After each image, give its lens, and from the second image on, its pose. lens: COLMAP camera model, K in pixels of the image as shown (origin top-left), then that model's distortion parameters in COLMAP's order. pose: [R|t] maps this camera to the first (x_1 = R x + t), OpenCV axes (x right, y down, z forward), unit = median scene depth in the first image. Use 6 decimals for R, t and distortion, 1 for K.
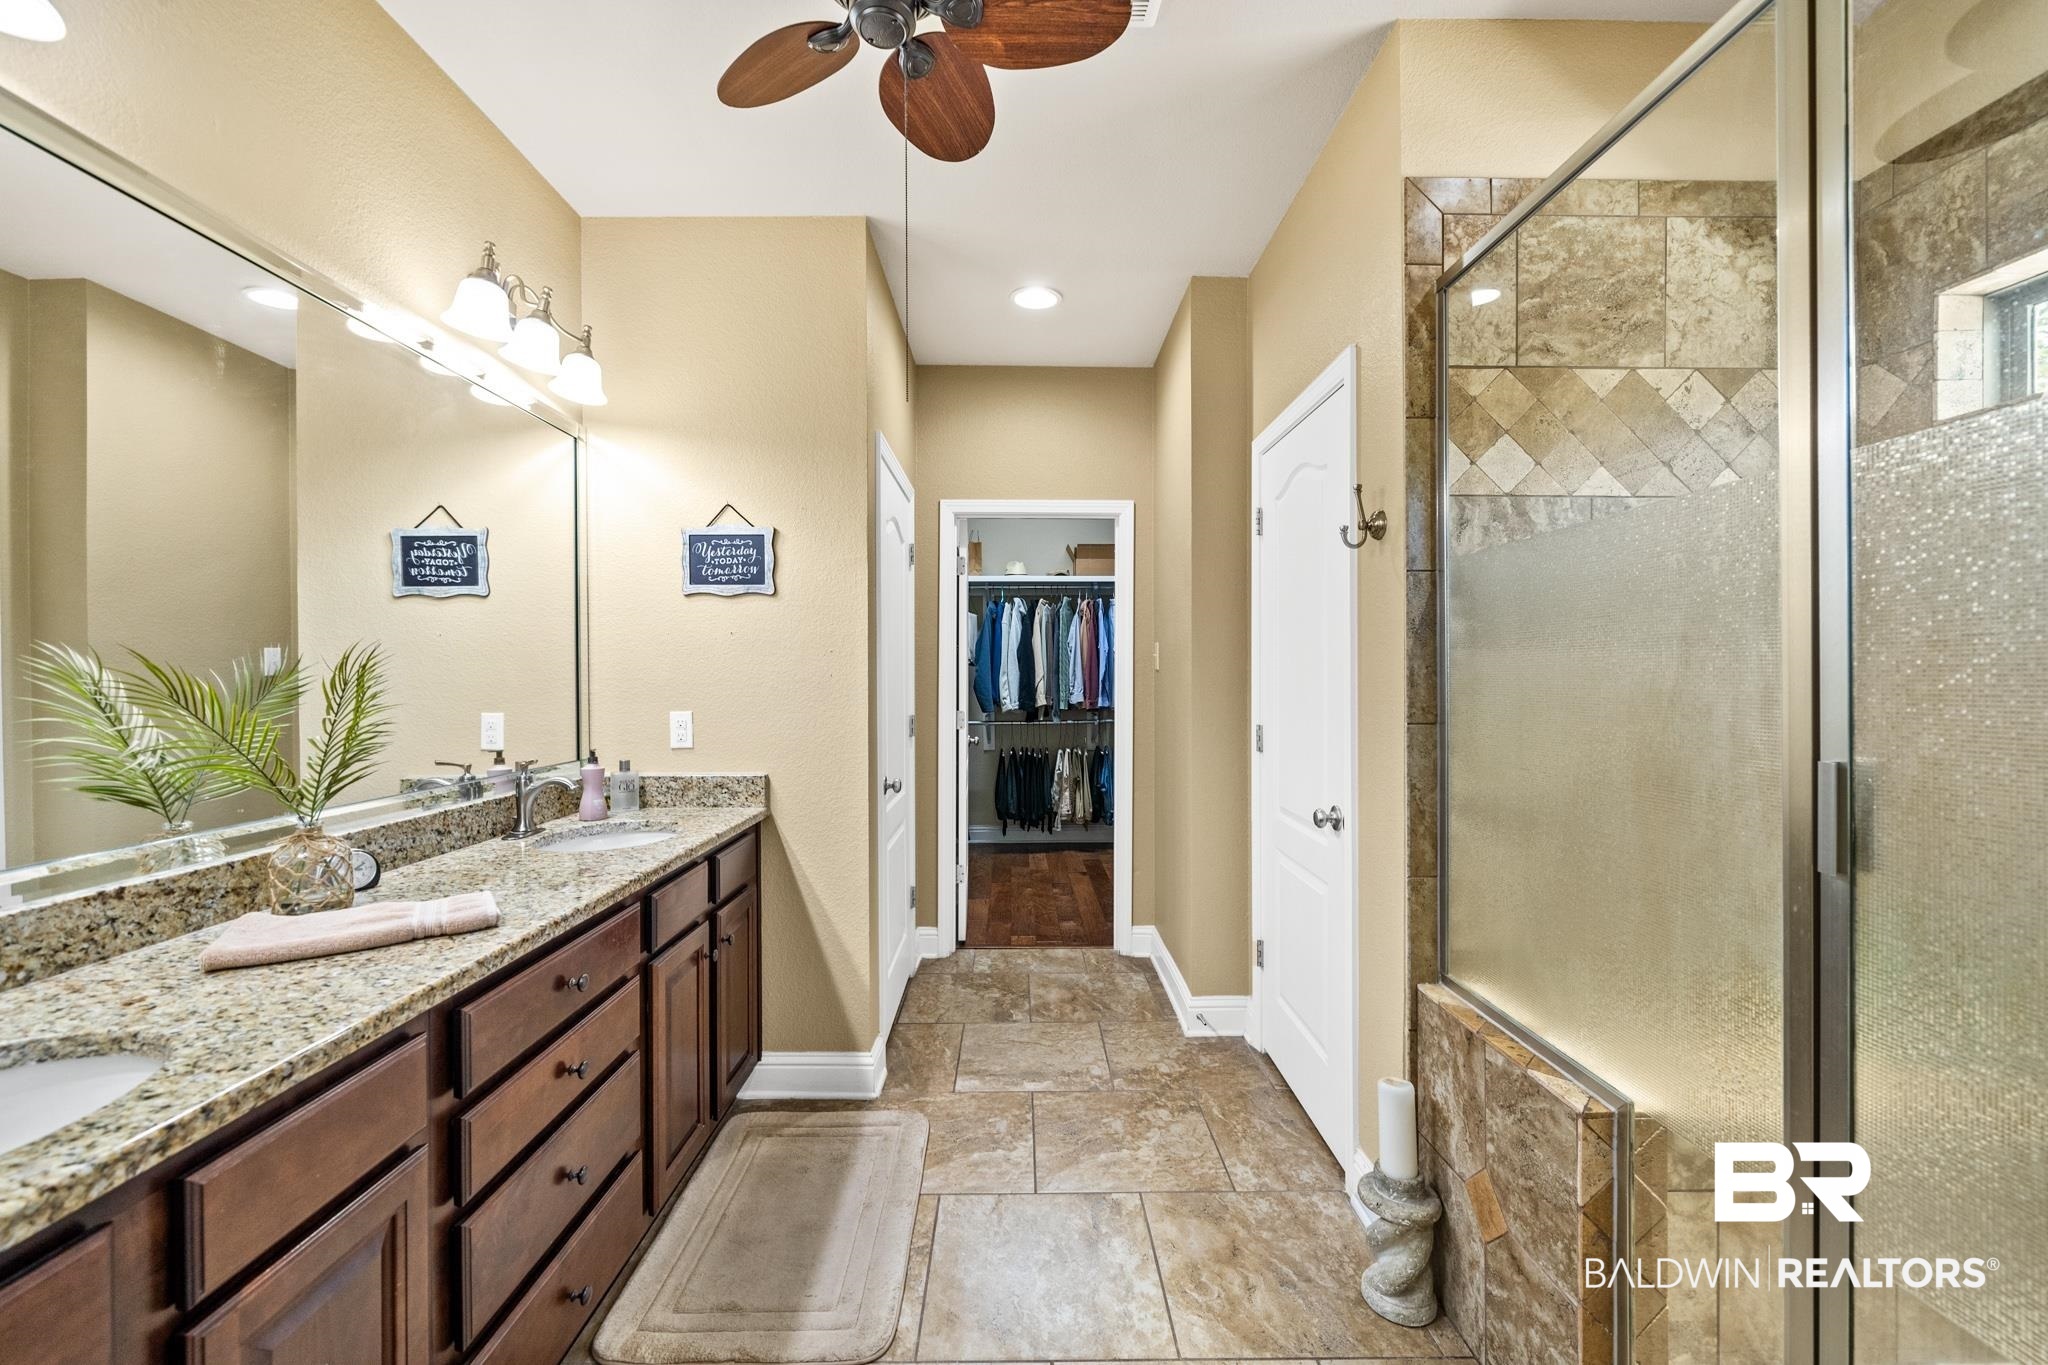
lens RADIAL K [[811.5, 0, 1021.3], [0, 811.5, 693.9], [0, 0, 1]] dist [-0.001990, -0.000317]
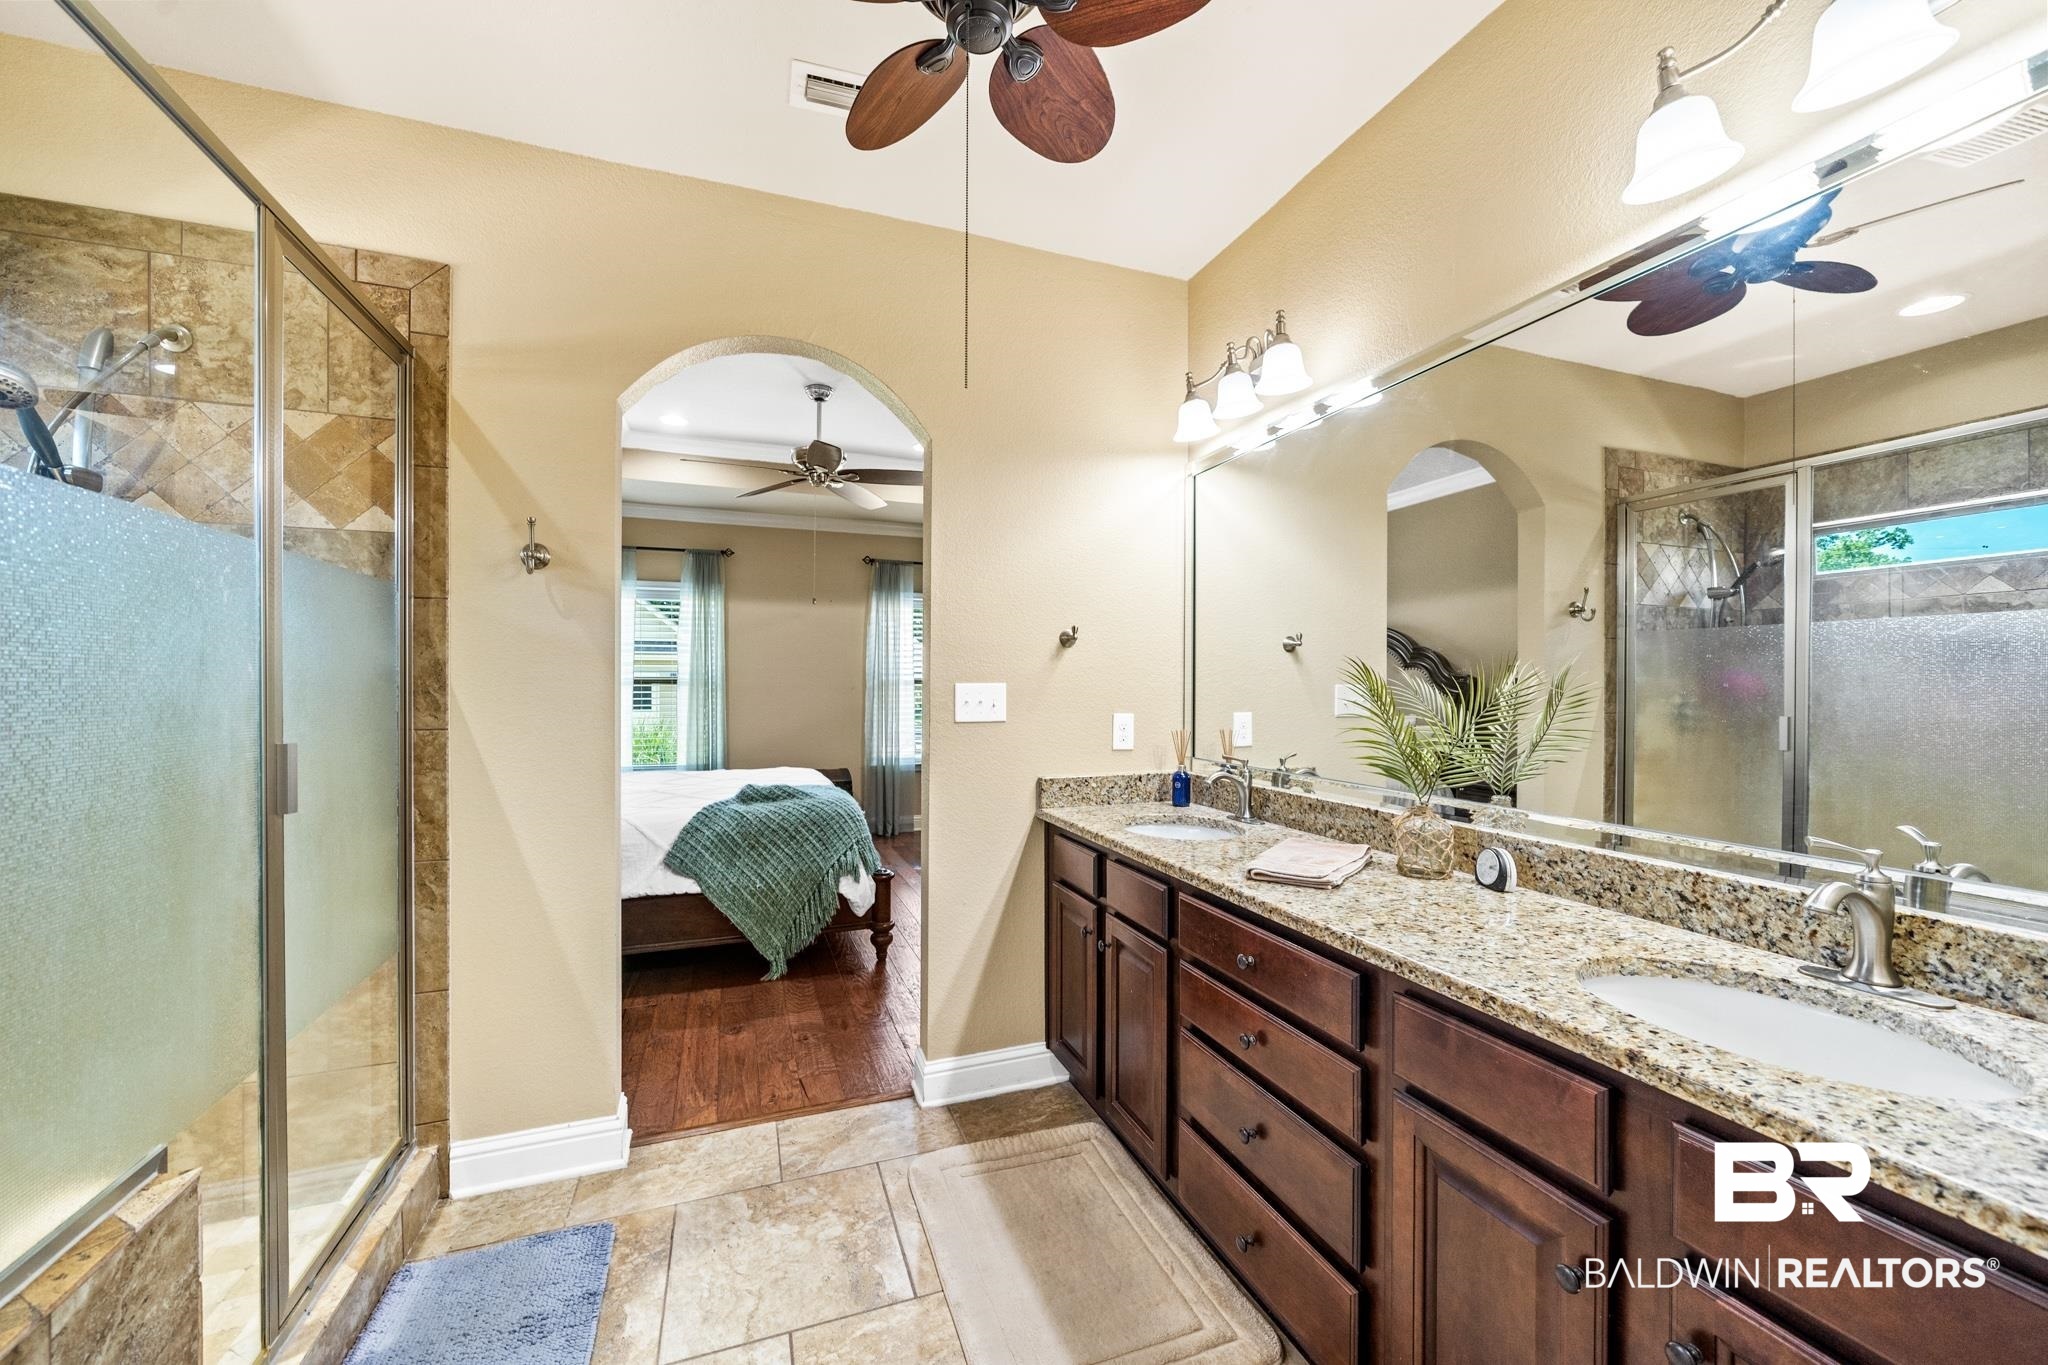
lens RADIAL K [[801.9, 0, 1024.0], [0, 801.9, 682.5], [0, 0, 1]] dist [0.011780, -0.000048]
pose [[-0.943368, 0.007352, -0.331667, 0.104763], [0.000107, 0.999761, 0.021855, -0.050679], [0.331749, 0.020582, -0.943143, 1.995408]]
